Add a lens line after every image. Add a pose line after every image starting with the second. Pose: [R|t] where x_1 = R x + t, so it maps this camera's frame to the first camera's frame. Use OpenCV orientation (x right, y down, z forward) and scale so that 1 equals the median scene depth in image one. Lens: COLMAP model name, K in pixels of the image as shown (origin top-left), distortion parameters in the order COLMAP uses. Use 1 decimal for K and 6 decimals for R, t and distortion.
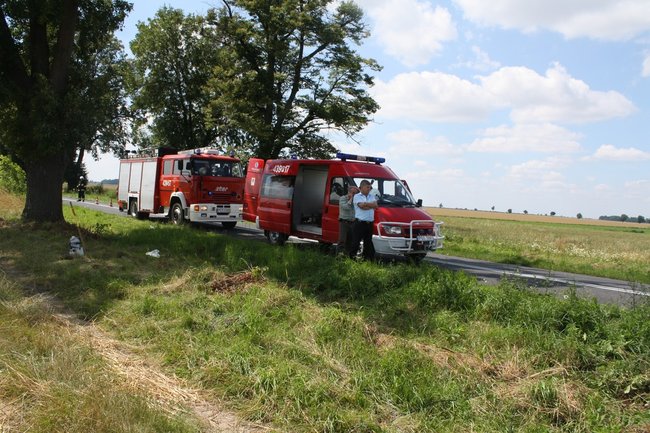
lens RADIAL K [[539.2, 0, 325.0], [0, 539.2, 216.5], [0, 0, 1]] dist [-0.176515, 0.166626]
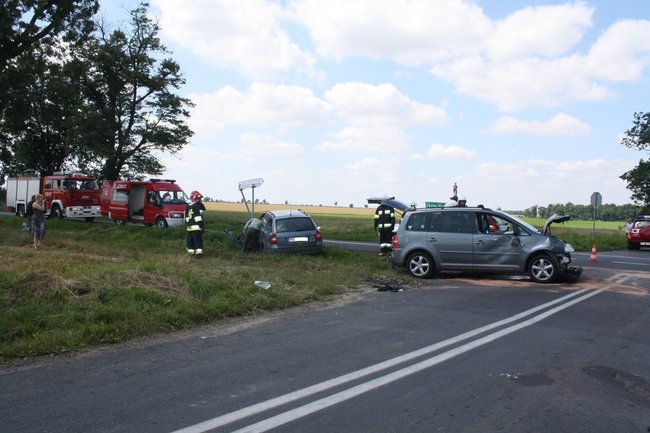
lens RADIAL K [[539.2, 0, 325.0], [0, 539.2, 216.5], [0, 0, 1]] dist [-0.176515, 0.166626]
pose [[0.960182, -0.035618, 0.277094, 0.041072], [0.034677, 0.999364, 0.008296, 0.012589], [-0.277213, 0.001643, 0.960807, -0.459067]]
